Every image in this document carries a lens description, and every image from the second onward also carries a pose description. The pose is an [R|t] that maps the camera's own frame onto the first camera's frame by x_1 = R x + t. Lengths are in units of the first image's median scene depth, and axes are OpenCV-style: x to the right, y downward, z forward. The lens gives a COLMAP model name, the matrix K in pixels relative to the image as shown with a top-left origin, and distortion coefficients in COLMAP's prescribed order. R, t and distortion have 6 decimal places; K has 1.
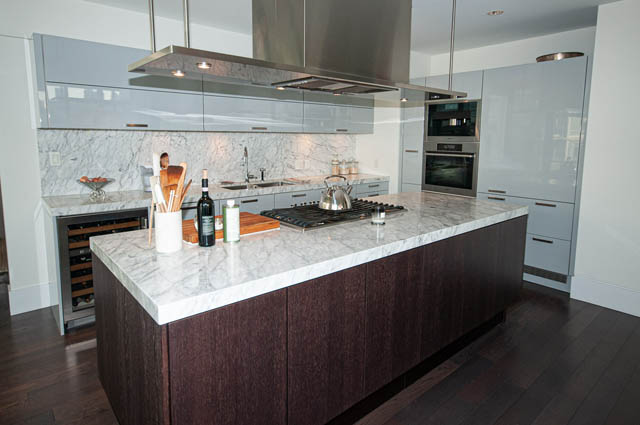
lens RADIAL K [[376.7, 0, 317.9], [0, 376.7, 186.8], [0, 0, 1]] dist [0.001337, 0.005317]
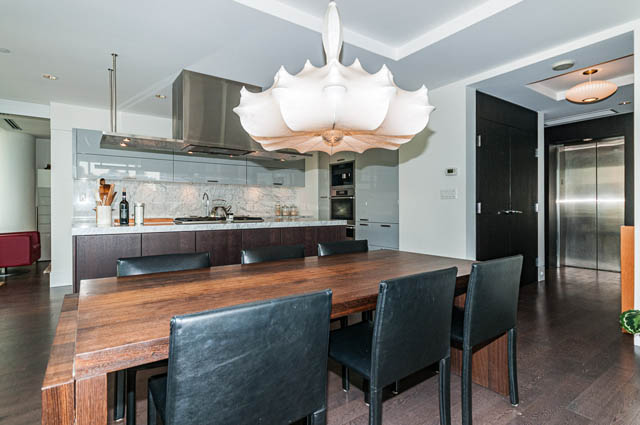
lens RADIAL K [[328.0, 0, 317.6], [0, 328.0, 212.6], [0, 0, 1]] dist [0.013155, -0.001628]
pose [[0.995349, -0.008366, -0.095969, 0.621960], [-0.002525, 0.993613, -0.112810, 0.195394], [0.096300, 0.112528, 0.988971, -0.459377]]
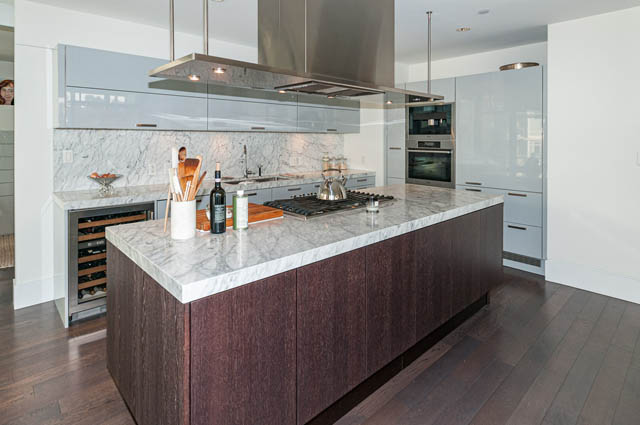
lens RADIAL K [[350.6, 0, 319.8], [0, 350.6, 144.4], [0, 0, 1]] dist [0.000030, -0.003716]
pose [[0.999033, -0.005608, 0.043606, -0.030434], [0.010497, 0.993571, -0.112721, 0.013714], [-0.042694, 0.113069, 0.992669, -0.024681]]
